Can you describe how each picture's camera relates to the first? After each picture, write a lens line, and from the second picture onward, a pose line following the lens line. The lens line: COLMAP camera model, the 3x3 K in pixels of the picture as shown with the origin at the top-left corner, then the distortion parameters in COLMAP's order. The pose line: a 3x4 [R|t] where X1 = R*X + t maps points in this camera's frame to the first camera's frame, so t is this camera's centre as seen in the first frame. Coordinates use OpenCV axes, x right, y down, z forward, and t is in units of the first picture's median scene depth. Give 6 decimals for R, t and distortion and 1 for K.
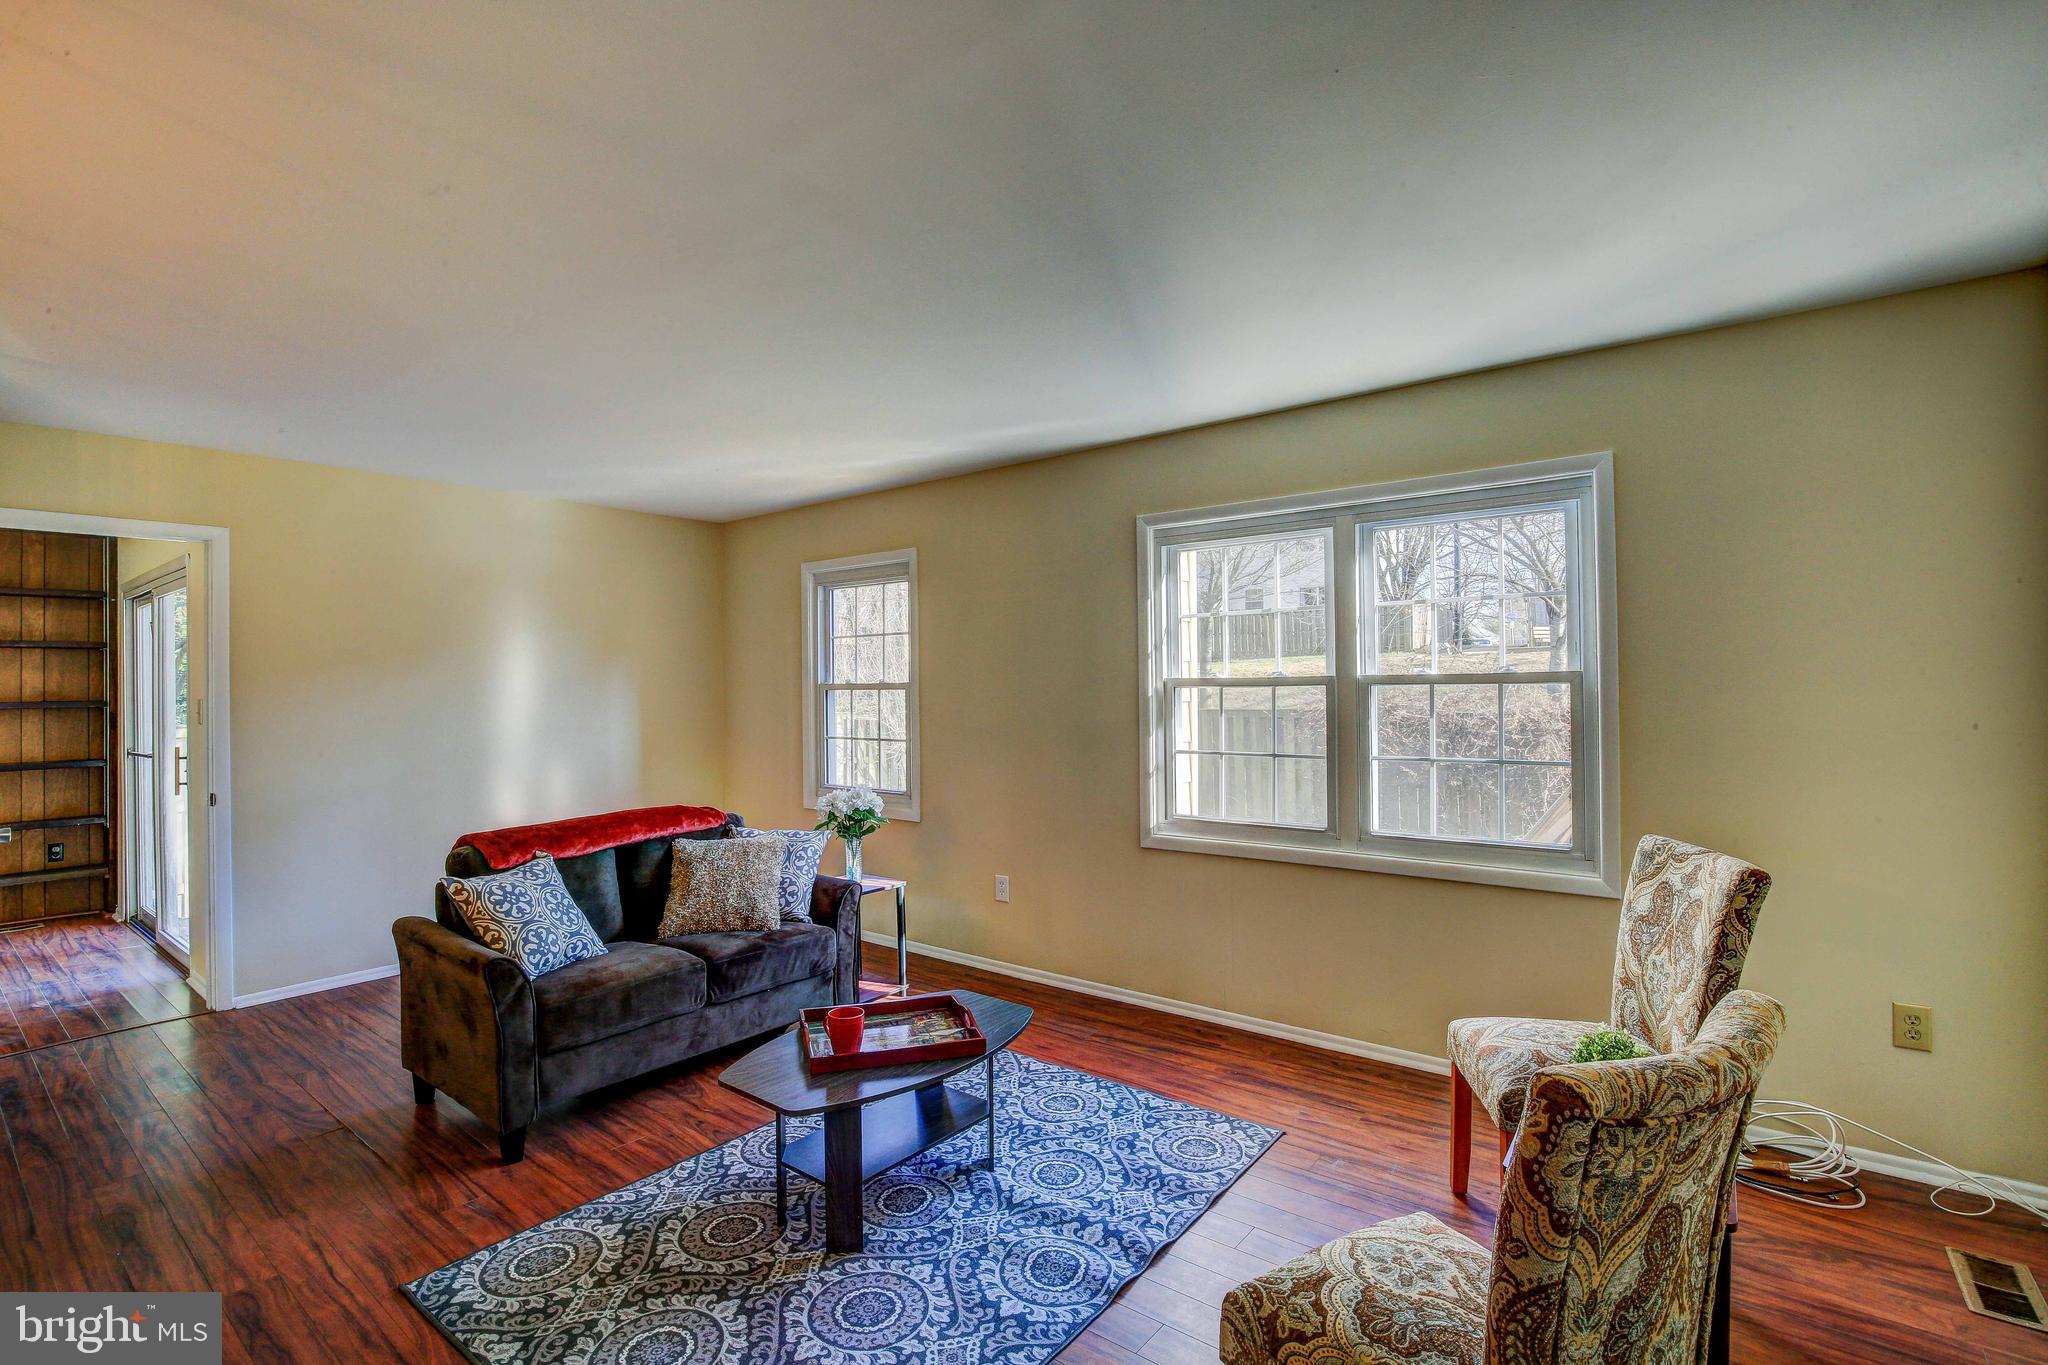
lens RADIAL K [[941.8, 0, 1012.5], [0, 941.8, 677.1], [0, 0, 1]] dist [-0.035281, 0.006574]
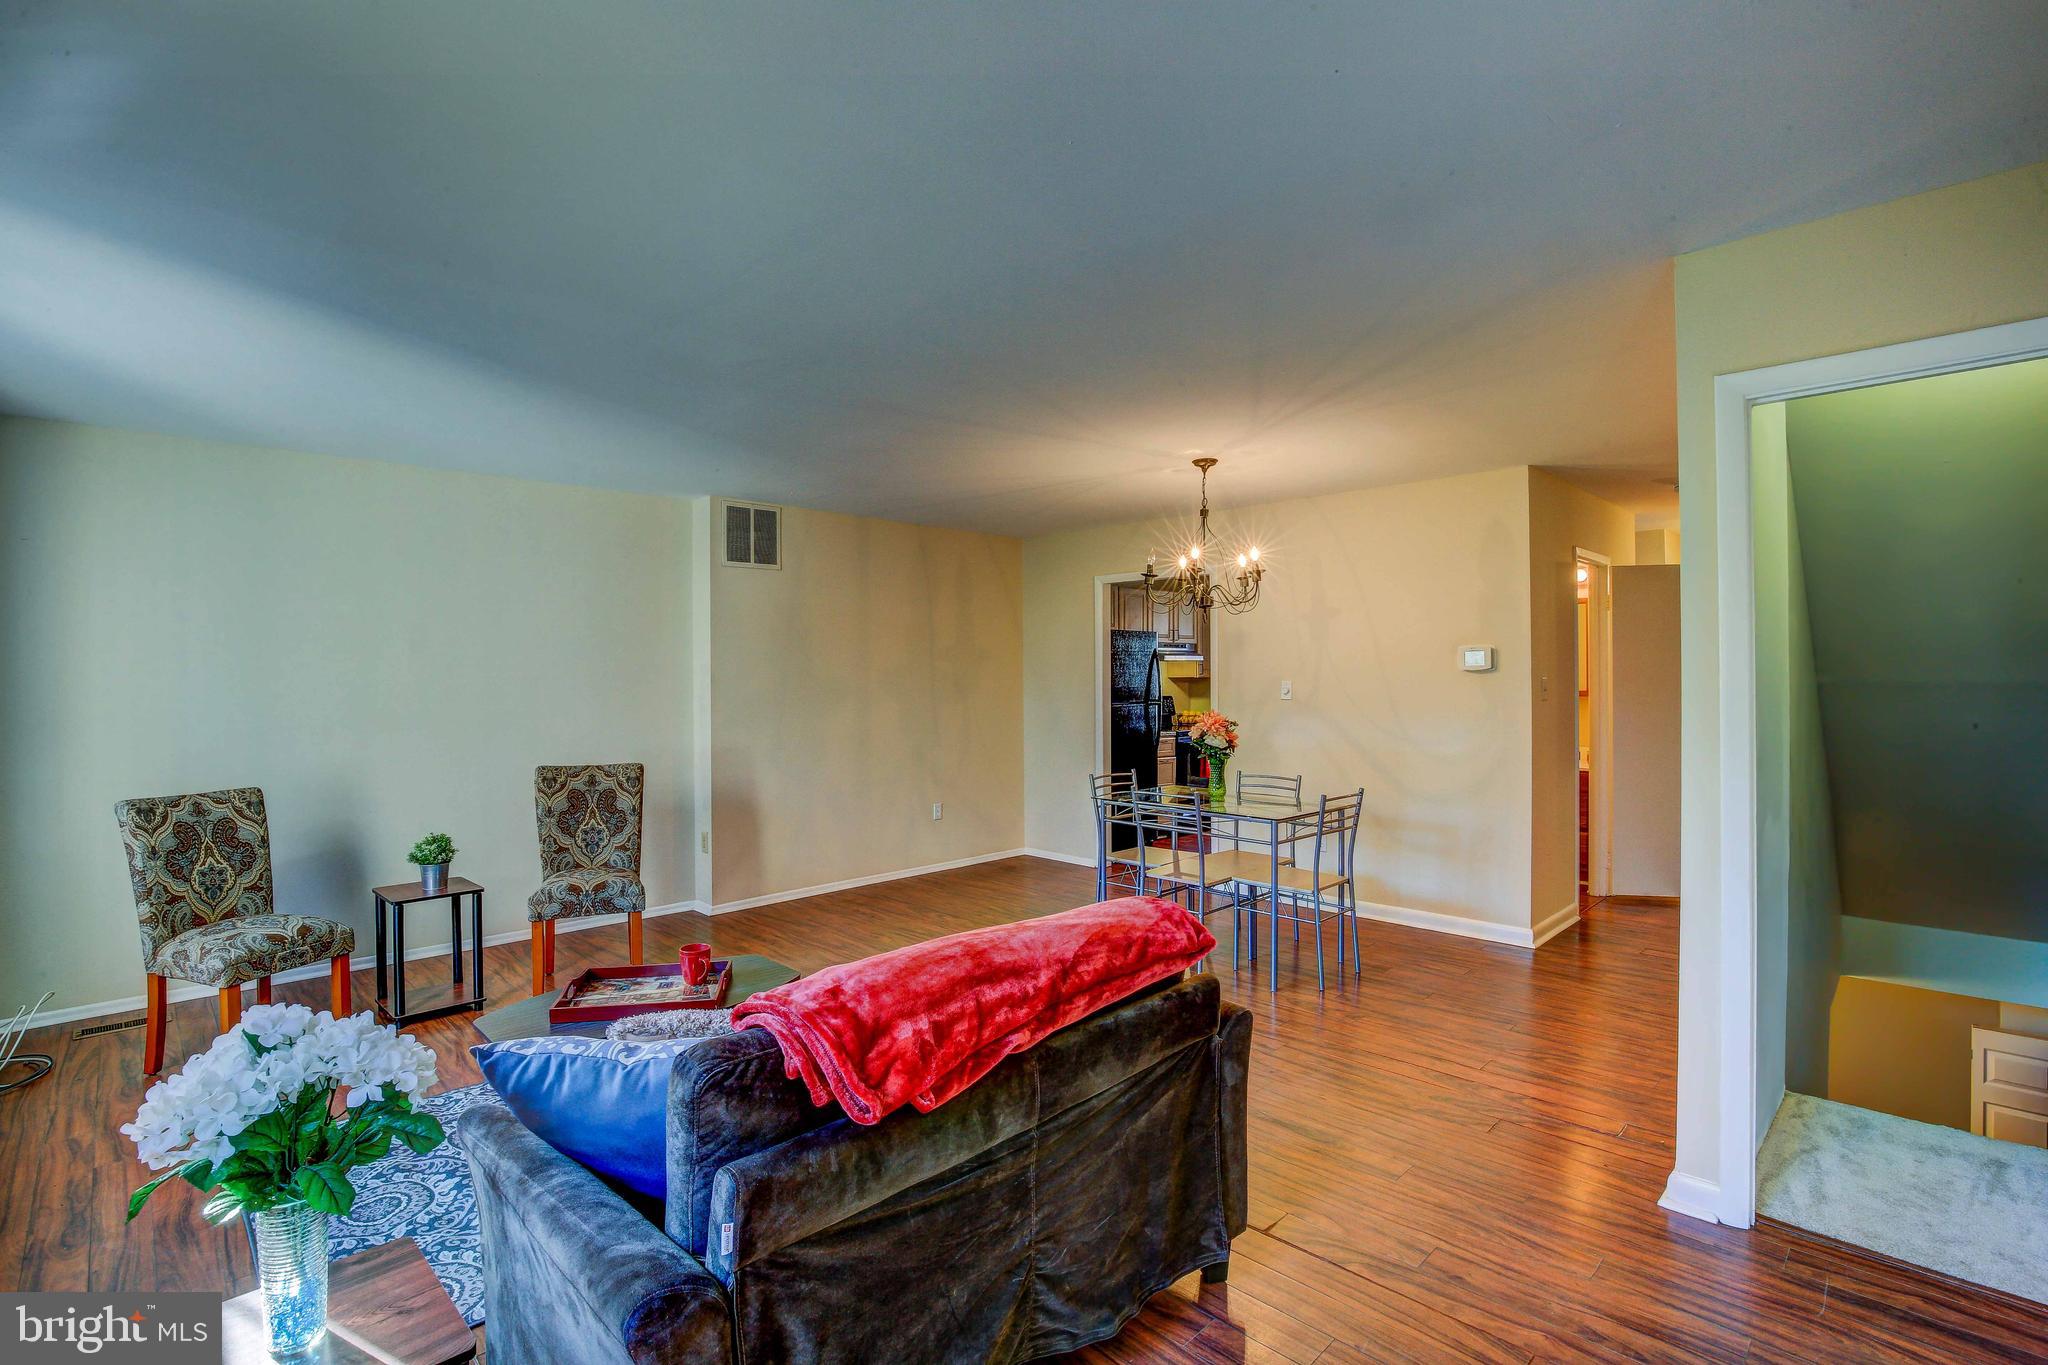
lens RADIAL K [[941.8, 0, 1012.5], [0, 941.8, 677.1], [0, 0, 1]] dist [-0.035281, 0.006574]
pose [[-0.992851, 0.017543, 0.118068, -0.483191], [0.016143, 0.999788, -0.012805, 0.020524], [-0.118268, -0.010808, -0.992923, 1.421429]]
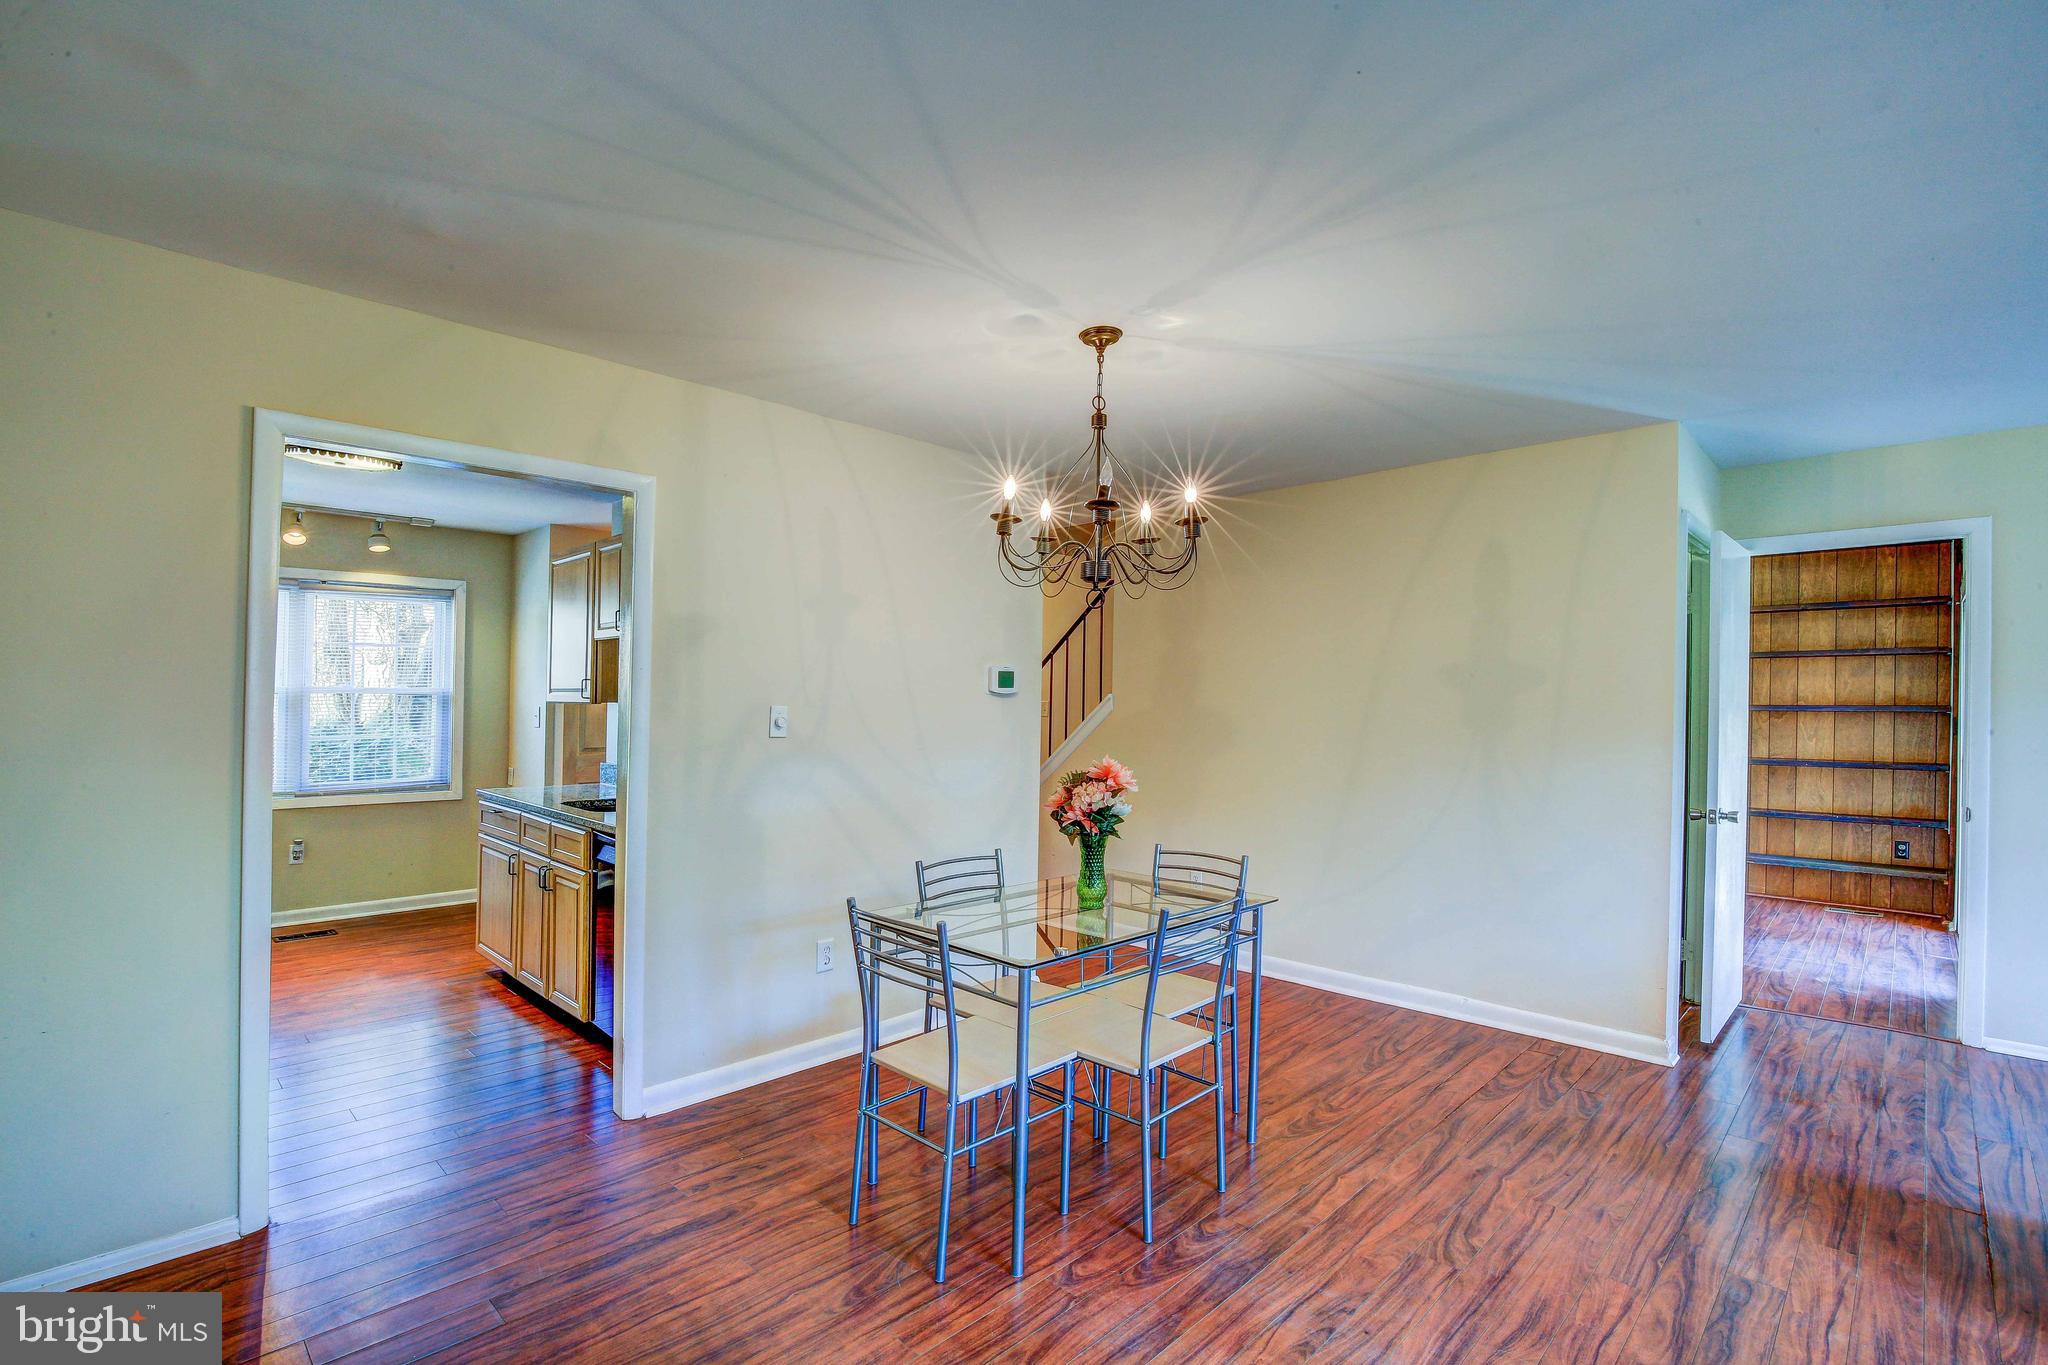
lens RADIAL K [[944.9, 0, 1029.9], [0, 944.9, 680.5], [0, 0, 1]] dist [-0.034411, 0.007654]
pose [[-0.093951, -0.008187, -0.995543, 0.152007], [0.007811, 0.999929, -0.008961, -0.000505], [0.995546, -0.008618, -0.093880, 0.168100]]
